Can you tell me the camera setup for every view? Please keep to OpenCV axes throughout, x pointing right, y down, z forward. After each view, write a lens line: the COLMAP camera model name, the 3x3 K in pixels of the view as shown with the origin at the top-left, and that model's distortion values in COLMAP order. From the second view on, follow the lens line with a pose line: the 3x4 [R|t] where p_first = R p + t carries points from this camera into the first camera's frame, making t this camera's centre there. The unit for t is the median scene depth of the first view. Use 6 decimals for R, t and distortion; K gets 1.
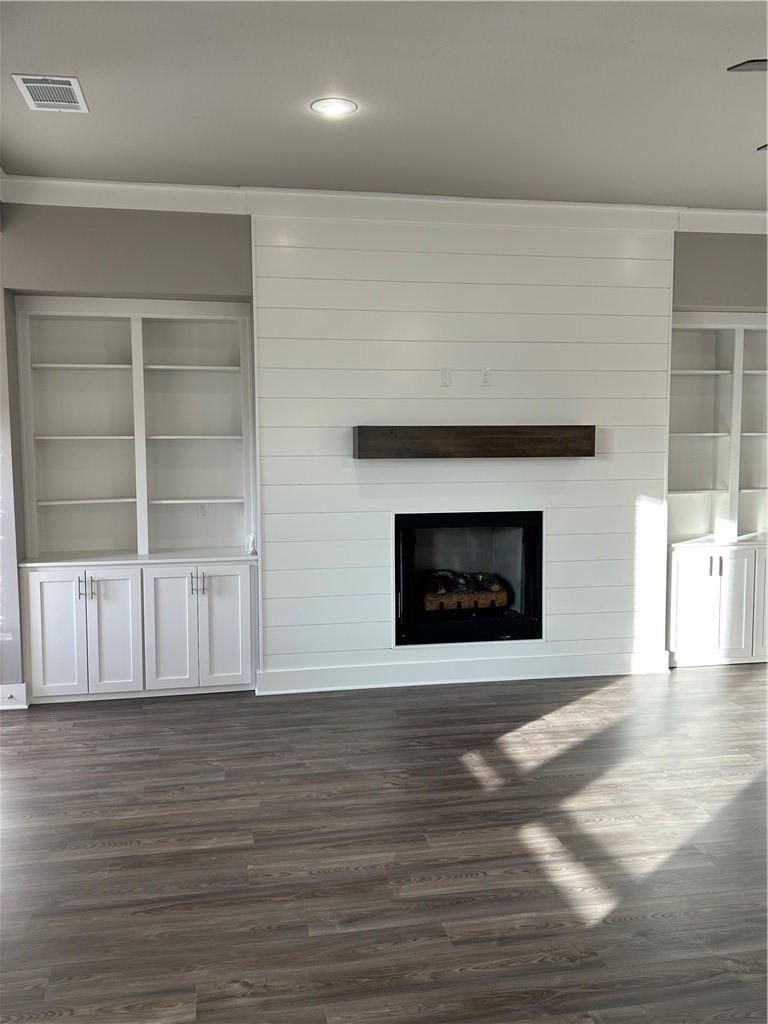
lens RADIAL K [[901.3, 0, 384.0], [0, 901.3, 512.0], [0, 0, 1]] dist [0.010679, 0.000540]
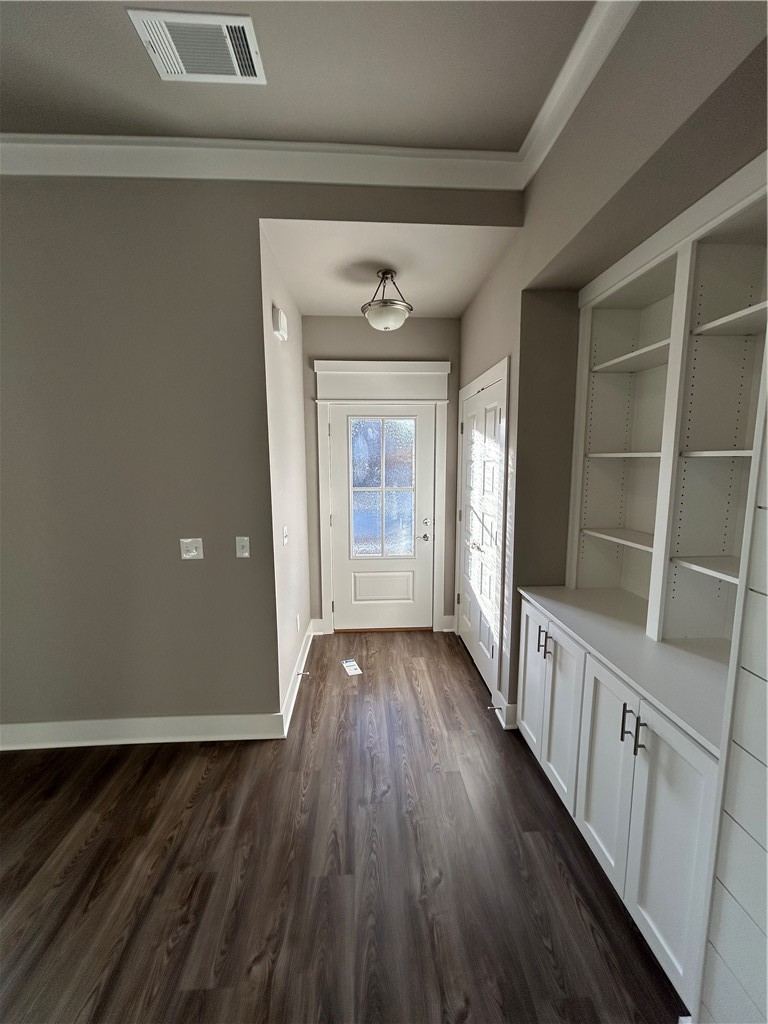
lens RADIAL K [[412.2, 0, 379.9], [0, 412.2, 511.5], [0, 0, 1]] dist [-0.000593, -0.000074]
pose [[-0.130155, 0.134531, -0.982324, 0.040301], [-0.080414, 0.986056, 0.145696, -0.080786], [0.988227, 0.097955, -0.117522, 0.977901]]
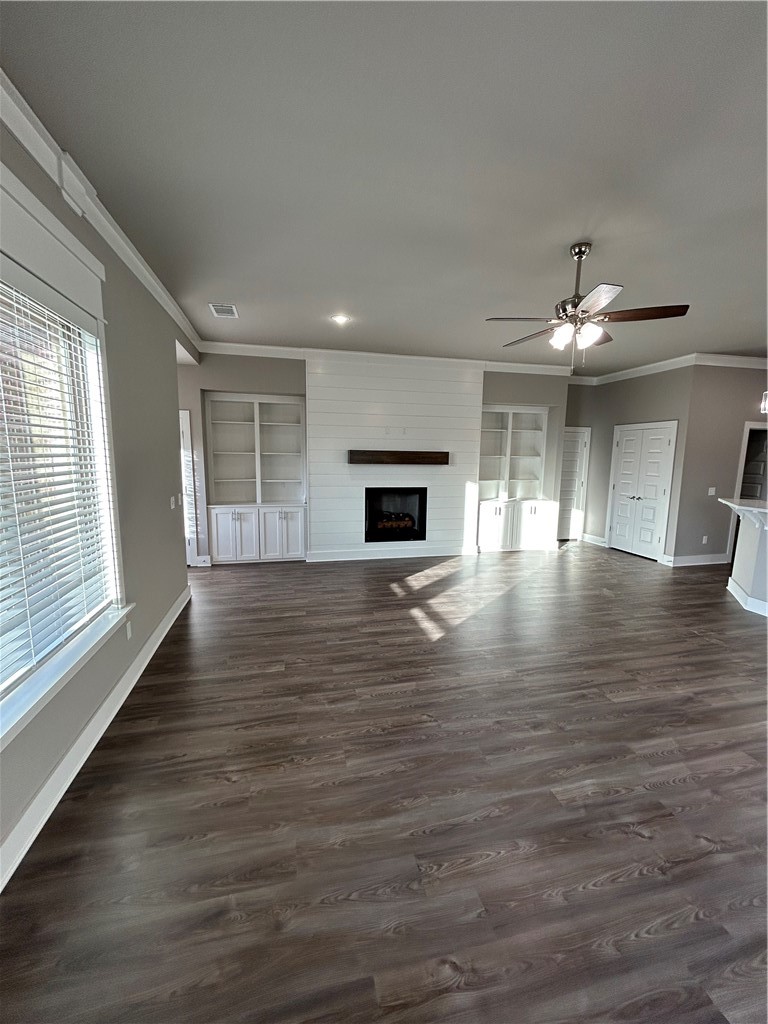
lens RADIAL K [[412.2, 0, 379.9], [0, 412.2, 511.5], [0, 0, 1]] dist [-0.000593, -0.000074]
pose [[0.999250, 0.012728, 0.036584, 0.013363], [-0.014623, 0.998539, 0.052011, 0.009912], [-0.035869, -0.052507, 0.997976, -0.111520]]
